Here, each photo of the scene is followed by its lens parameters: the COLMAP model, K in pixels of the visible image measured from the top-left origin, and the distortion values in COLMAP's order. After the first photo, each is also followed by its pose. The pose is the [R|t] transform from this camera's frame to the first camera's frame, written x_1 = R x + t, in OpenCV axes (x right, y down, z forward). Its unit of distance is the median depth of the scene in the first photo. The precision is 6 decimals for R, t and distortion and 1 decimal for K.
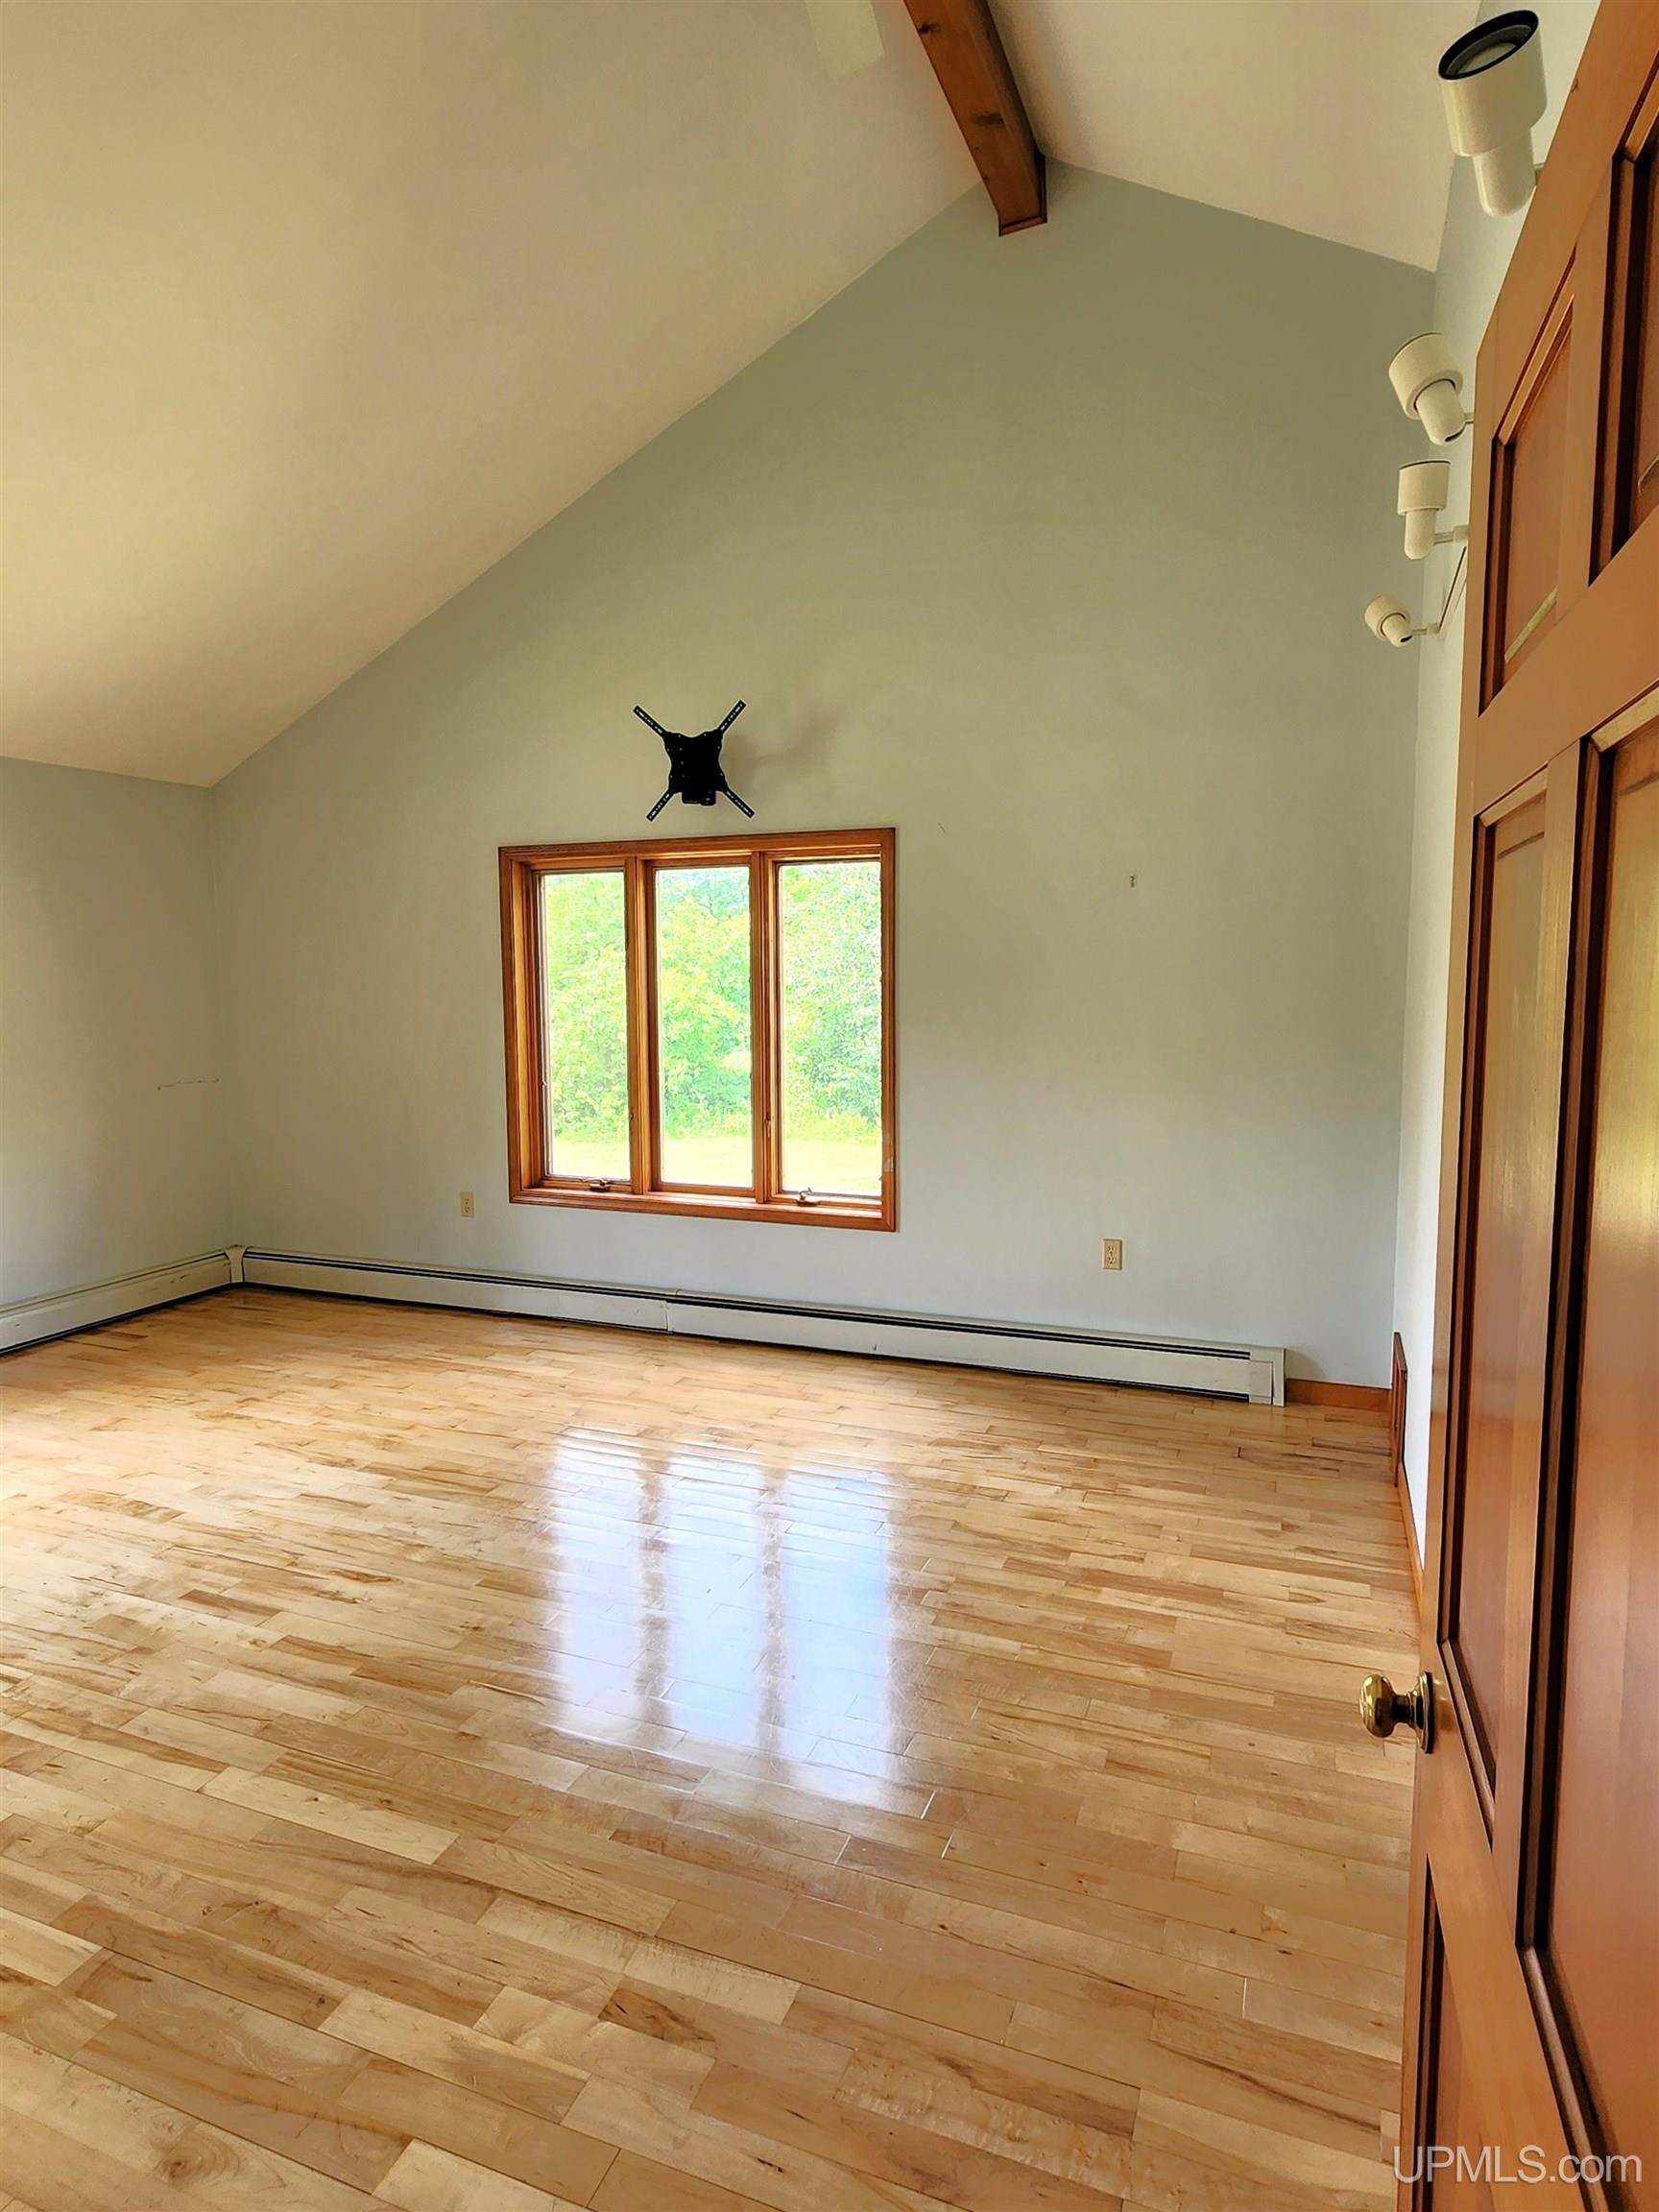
lens RADIAL K [[1240.5, 0, 831.4], [0, 1240.5, 1100.3], [0, 0, 1]] dist [-0.000681, -0.000338]
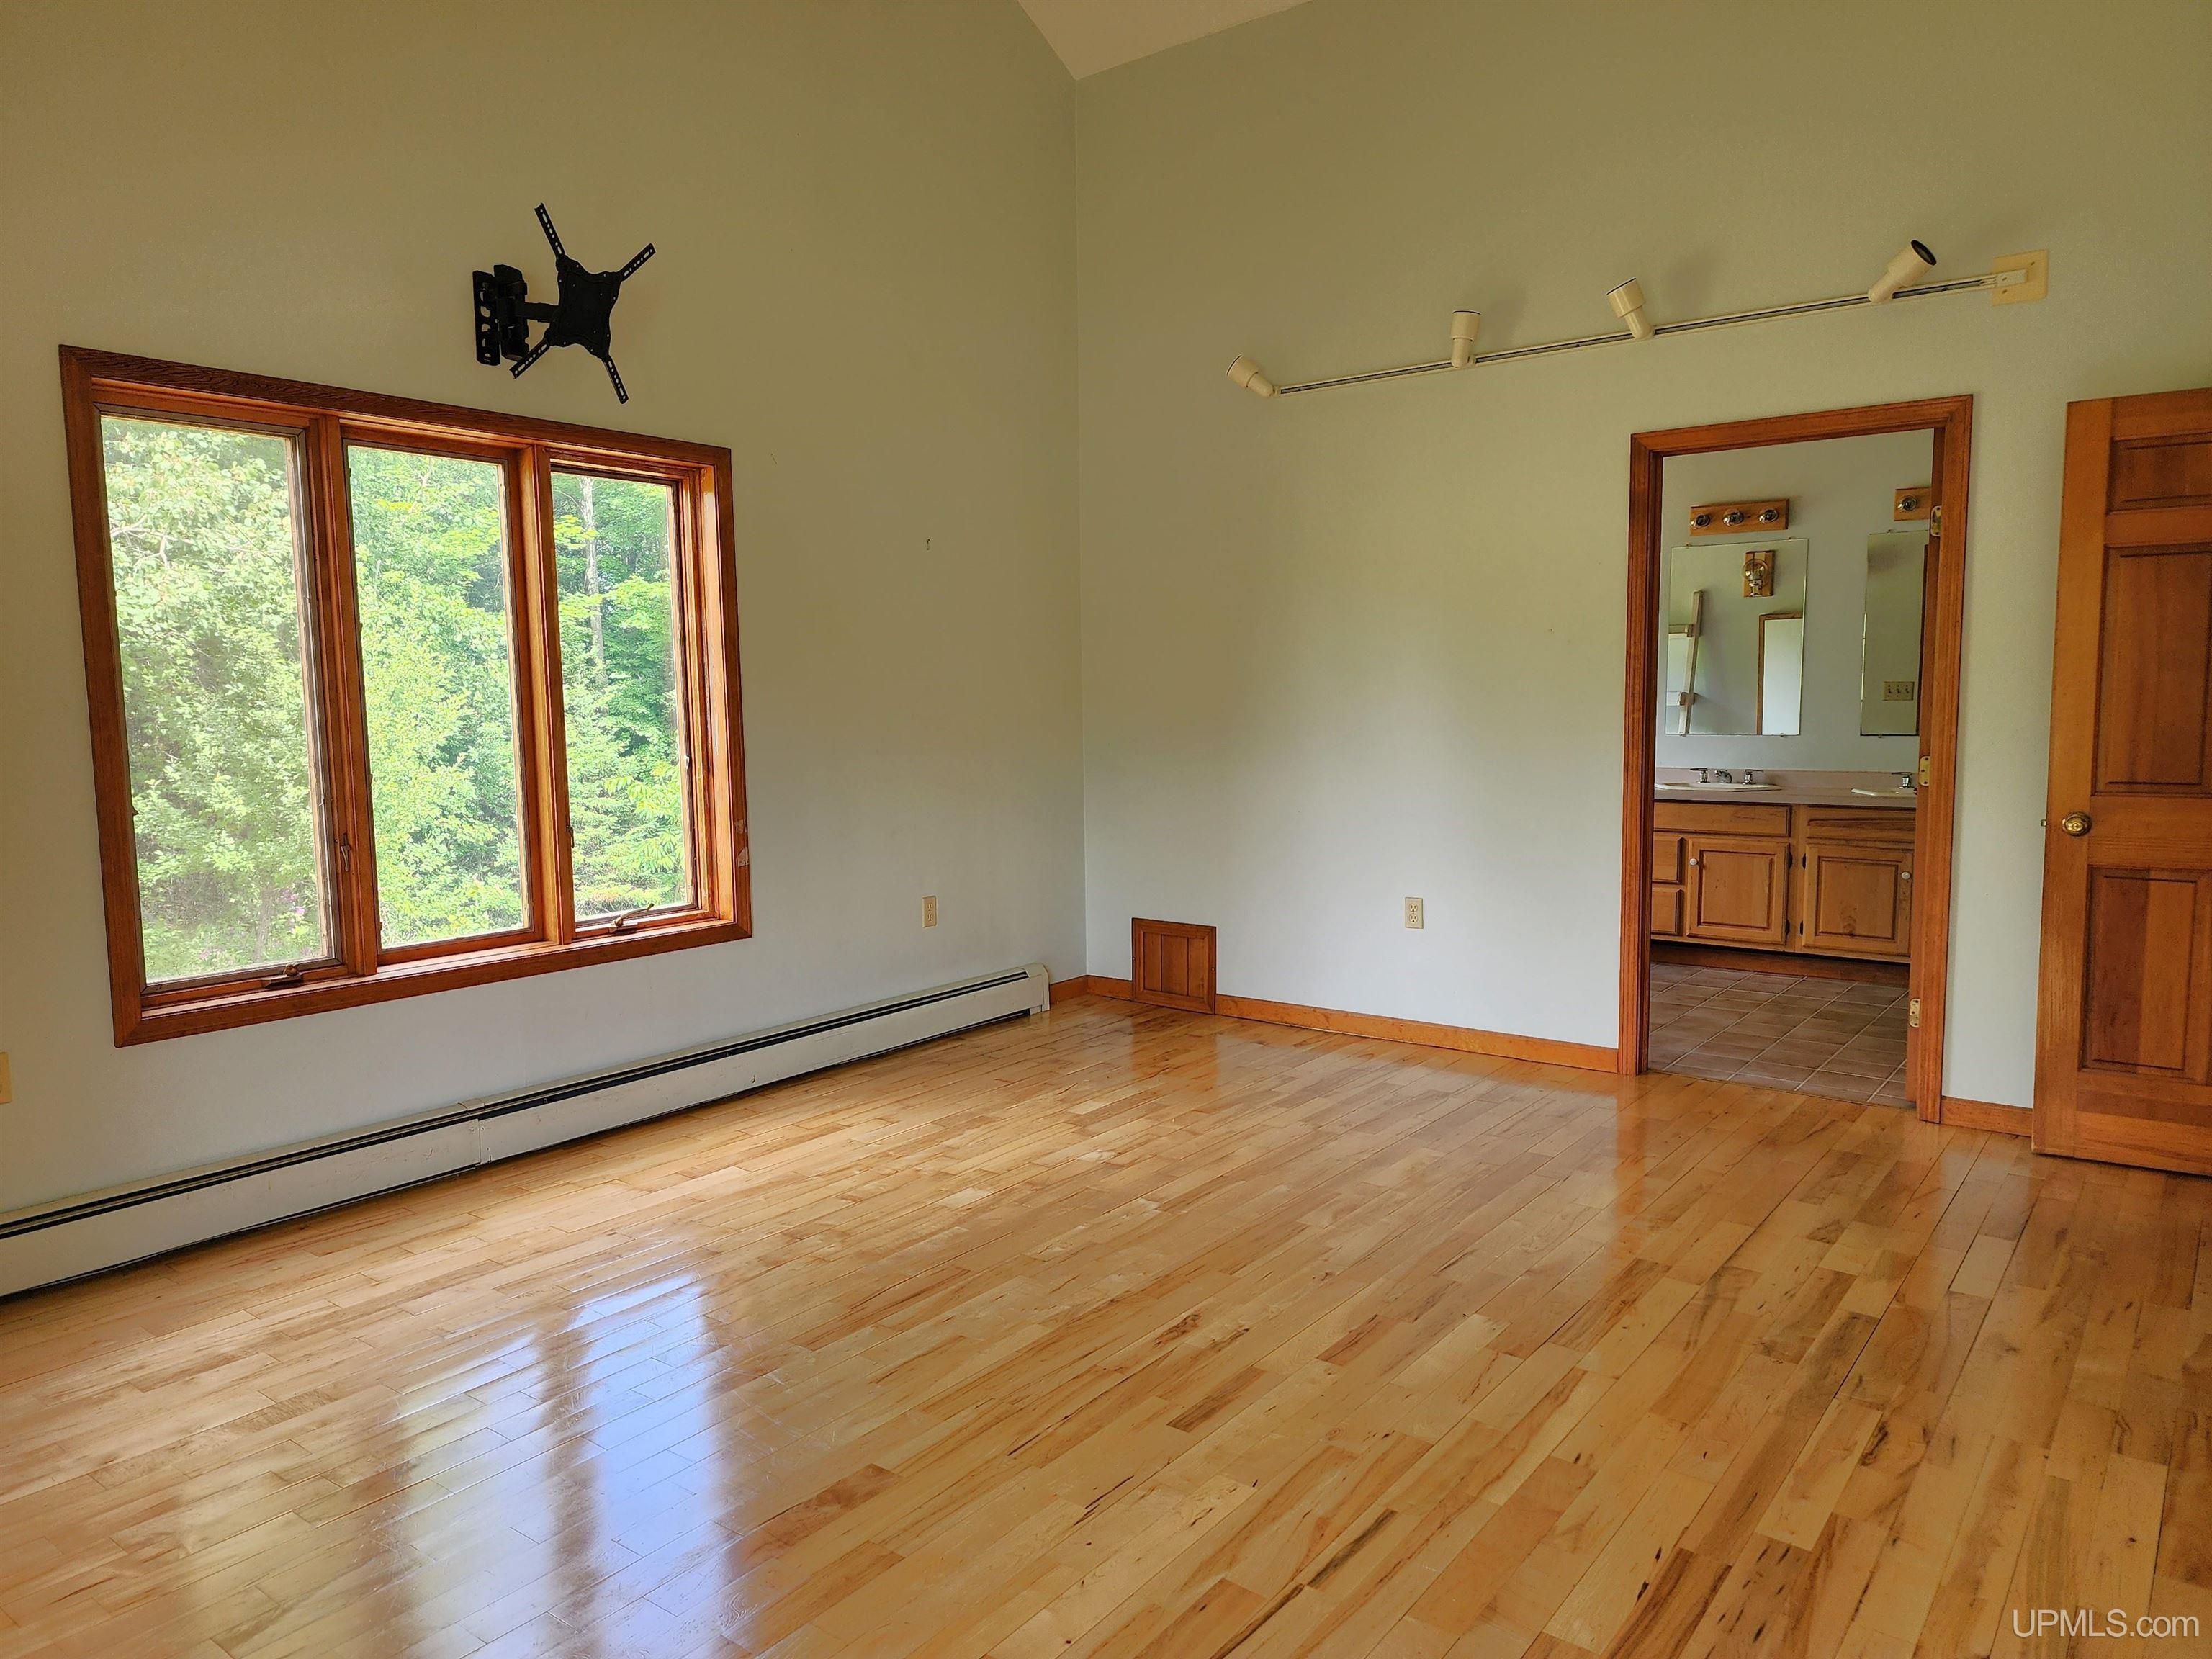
lens RADIAL K [[1479.6, 0, 1108.3], [0, 1479.6, 825.3], [0, 0, 1]] dist [0.097142, -0.117538]
pose [[0.281114, -0.088037, 0.955628, -0.885338], [0.110810, 0.992101, 0.058800, 0.000296], [-0.953255, 0.089364, 0.288649, 0.509212]]
